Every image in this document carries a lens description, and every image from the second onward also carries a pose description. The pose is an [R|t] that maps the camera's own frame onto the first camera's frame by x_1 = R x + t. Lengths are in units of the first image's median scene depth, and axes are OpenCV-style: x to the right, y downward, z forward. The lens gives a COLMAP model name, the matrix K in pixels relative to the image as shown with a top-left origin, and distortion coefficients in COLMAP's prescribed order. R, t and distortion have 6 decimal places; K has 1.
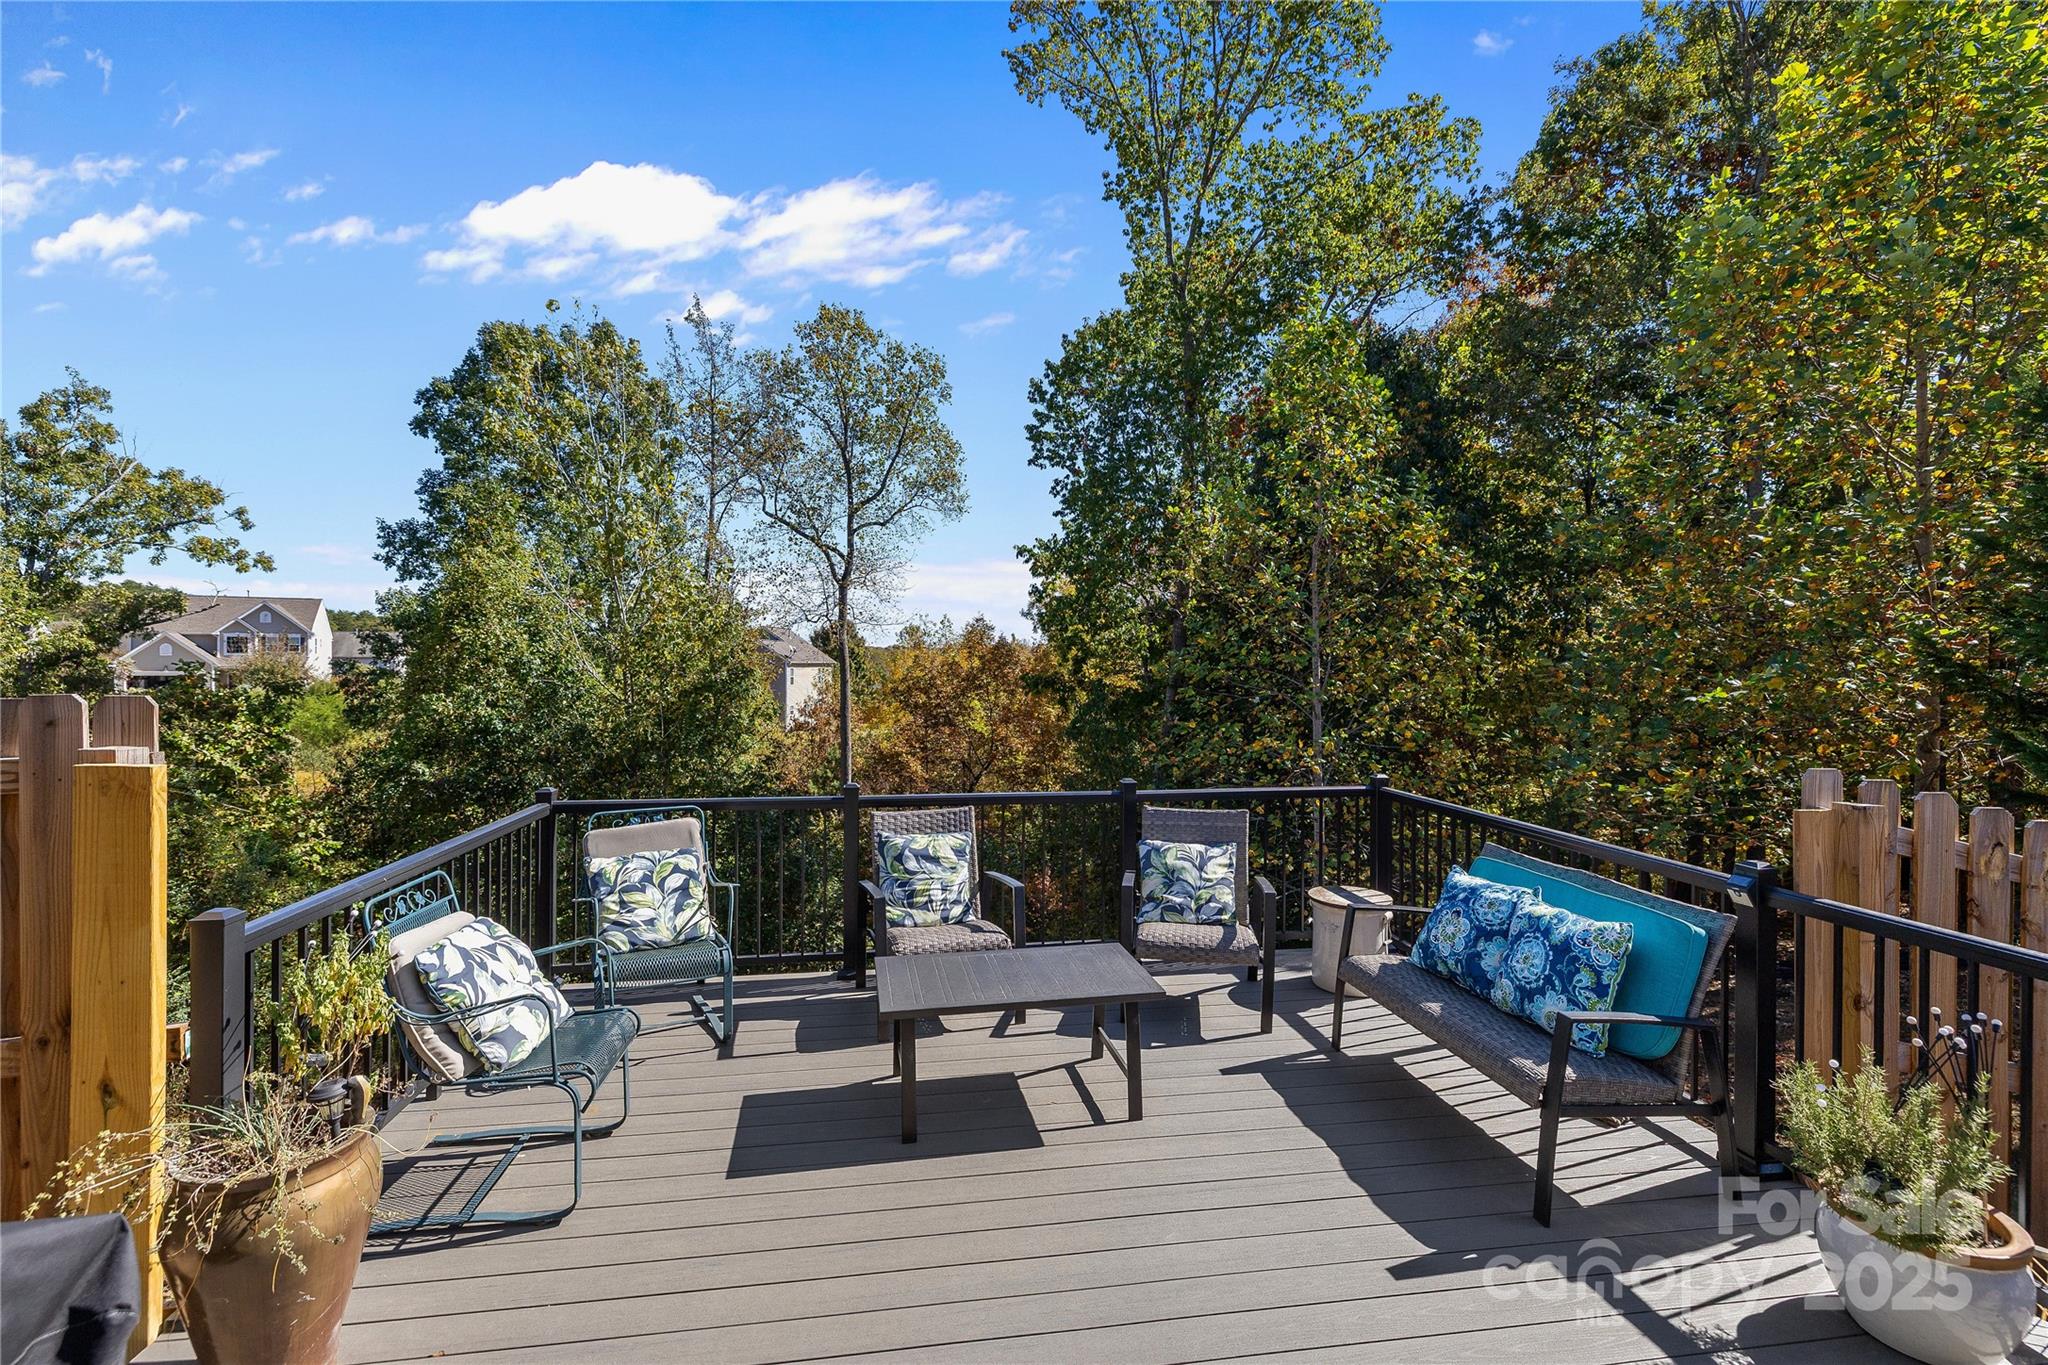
lens RADIAL K [[879.0, 0, 1020.0], [0, 879.0, 669.6], [0, 0, 1]] dist [-0.002102, -0.000089]
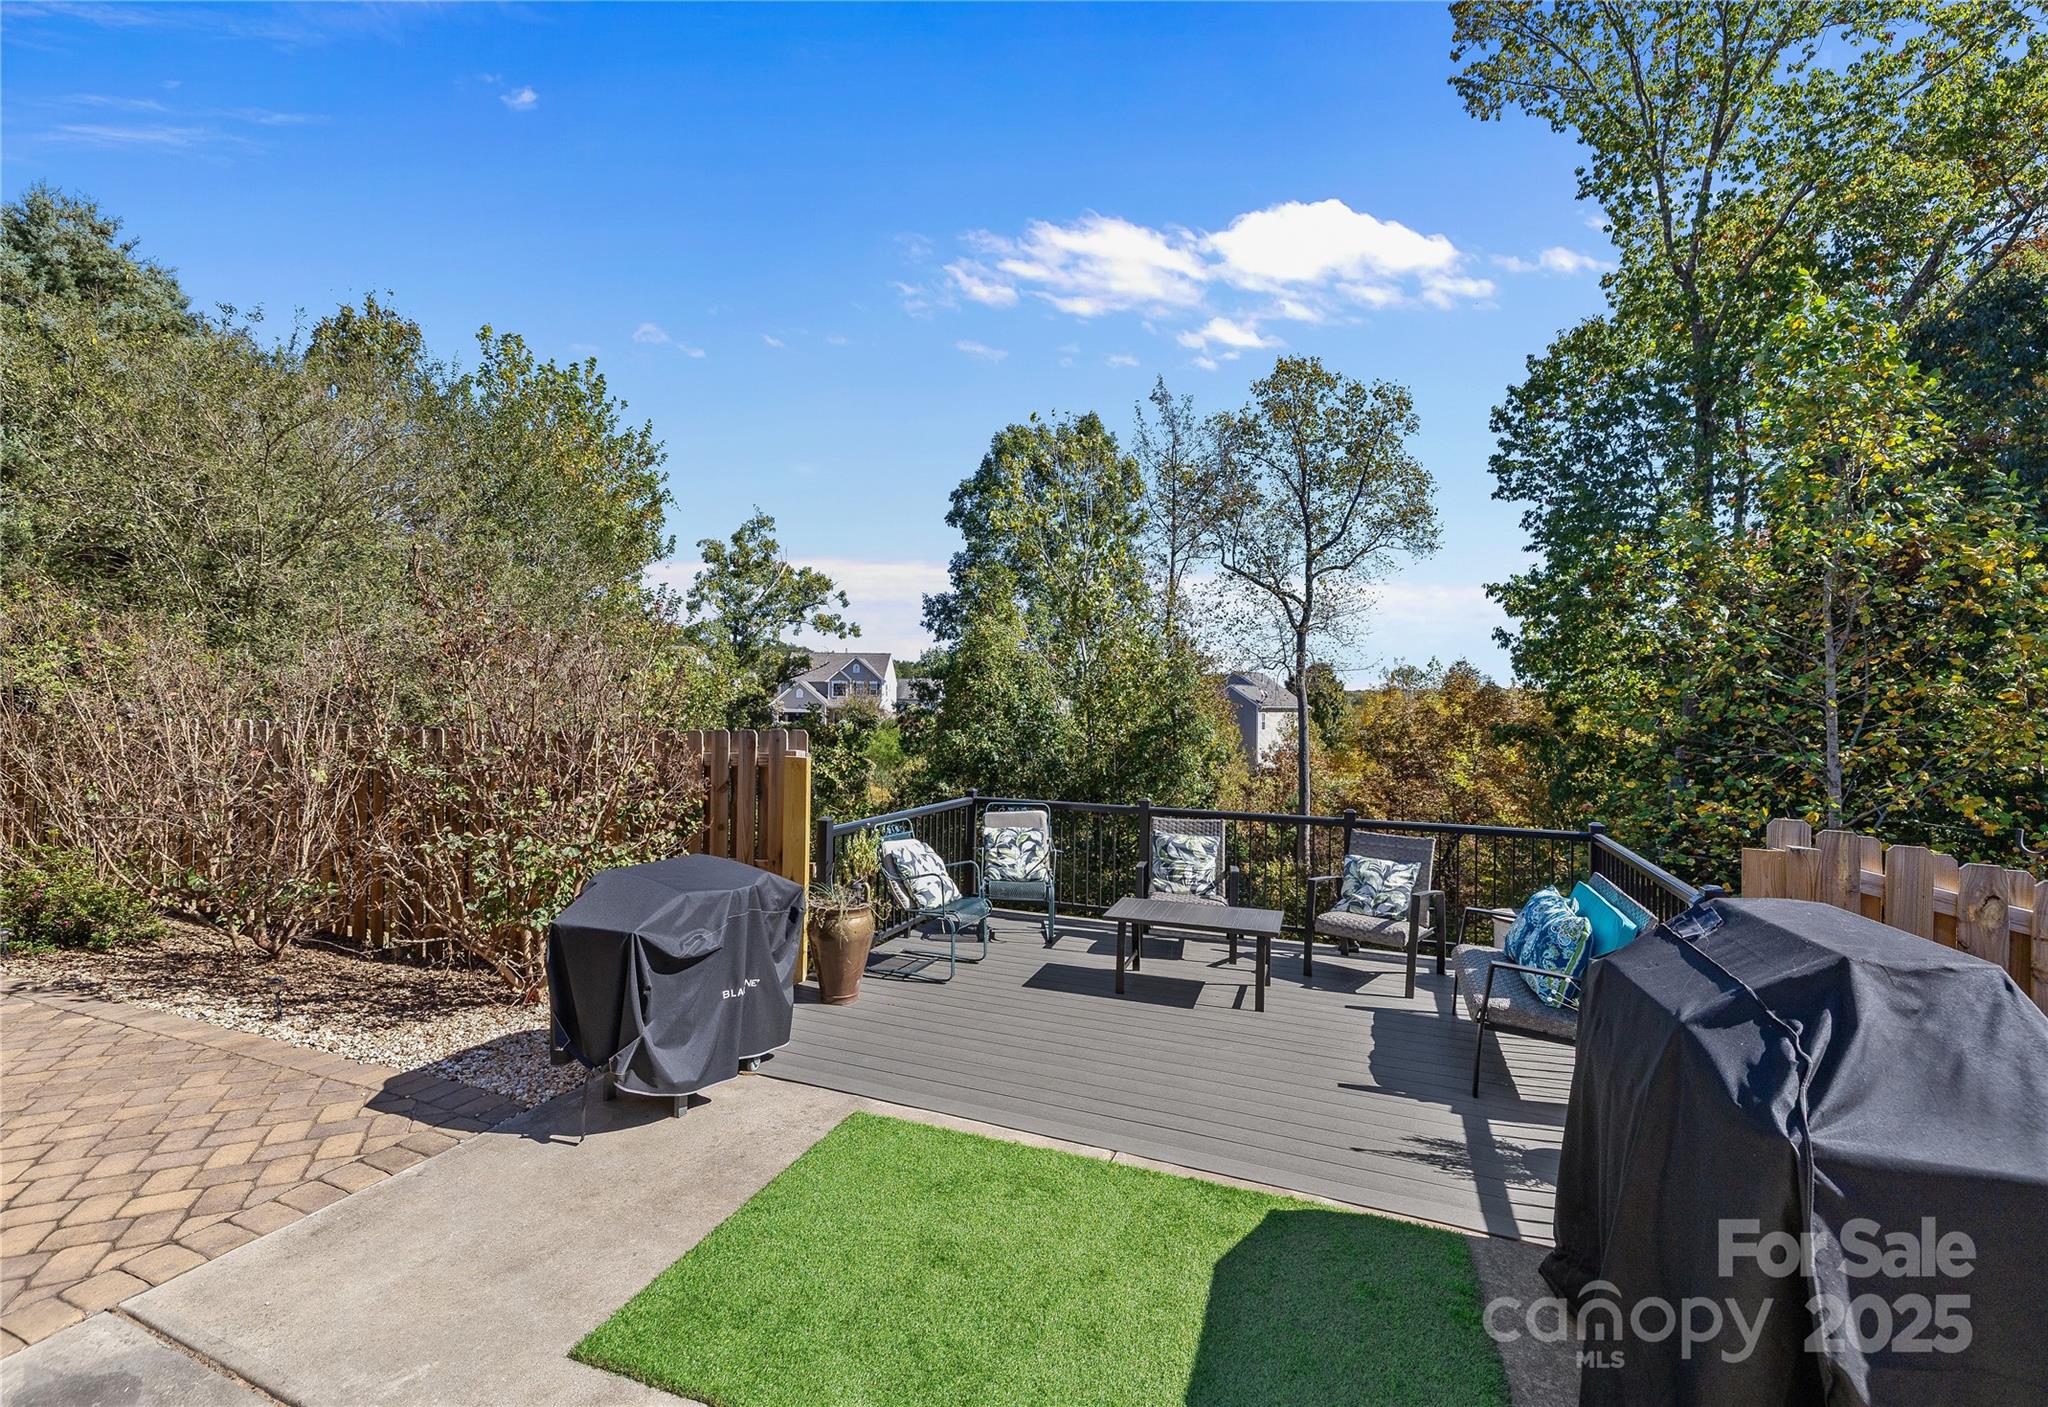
lens RADIAL K [[948.3, 0, 1024.7], [0, 948.3, 709.3], [0, 0, 1]] dist [0.004173, 0.001071]
pose [[0.859321, 0.012169, -0.511292, 0.118111], [-0.013722, 0.999906, 0.000736, -0.005318], [0.511253, 0.006384, 0.859407, -0.128418]]
